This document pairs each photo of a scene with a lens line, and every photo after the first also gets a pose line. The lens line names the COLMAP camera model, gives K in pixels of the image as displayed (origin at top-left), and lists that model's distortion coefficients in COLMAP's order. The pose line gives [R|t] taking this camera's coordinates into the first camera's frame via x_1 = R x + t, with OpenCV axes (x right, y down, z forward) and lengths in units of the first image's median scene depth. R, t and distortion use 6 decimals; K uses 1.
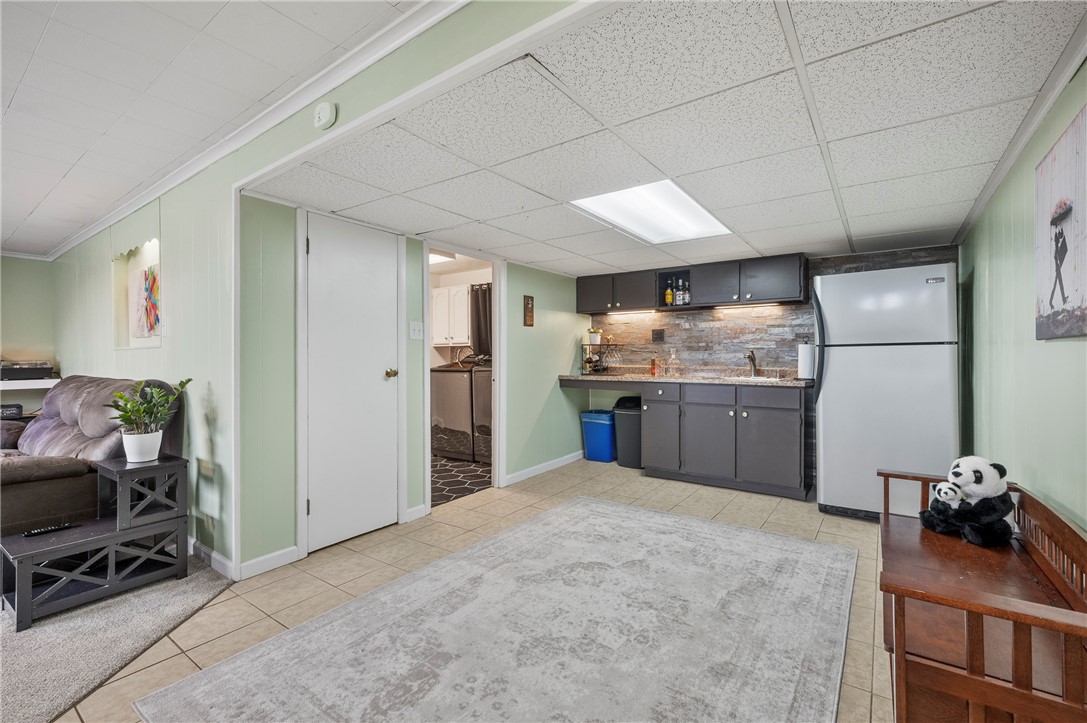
lens RADIAL K [[465.7, 0, 544.5], [0, 465.7, 361.5], [0, 0, 1]] dist [-0.003992, -0.000201]
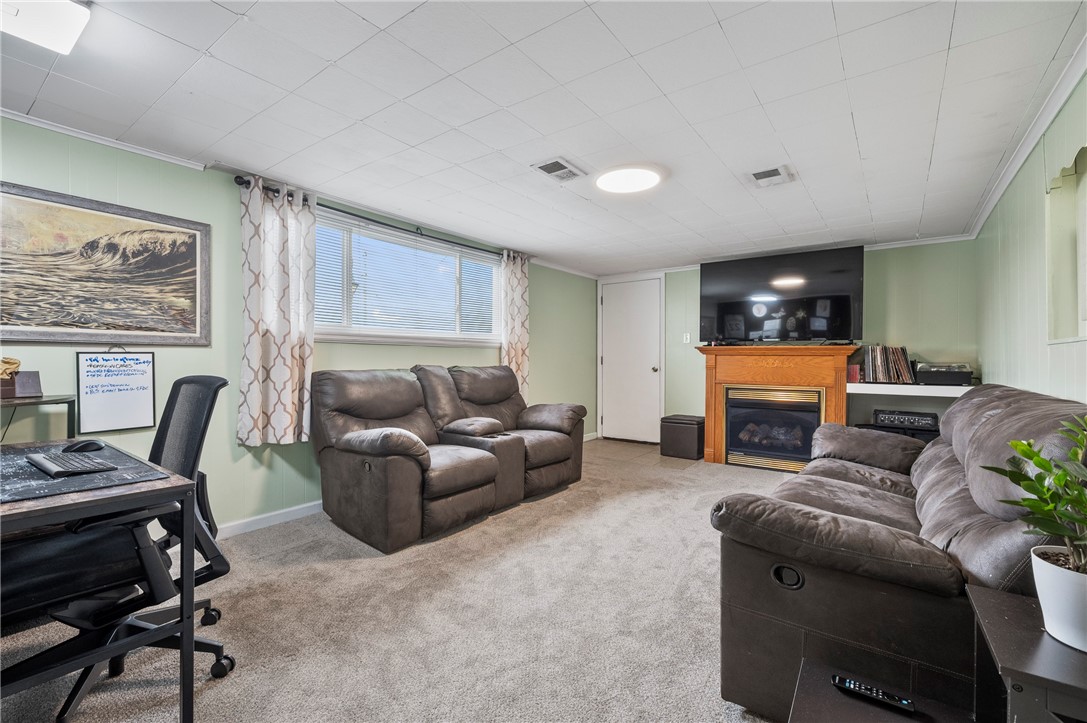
lens RADIAL K [[486.0, 0, 547.2], [0, 486.0, 364.0], [0, 0, 1]] dist [0.014913, -0.002561]
pose [[0.006836, 0.008468, -0.999941, -0.308965], [-0.010826, 0.999906, 0.008394, 0.001597], [0.999918, 0.010768, 0.006927, 0.363040]]
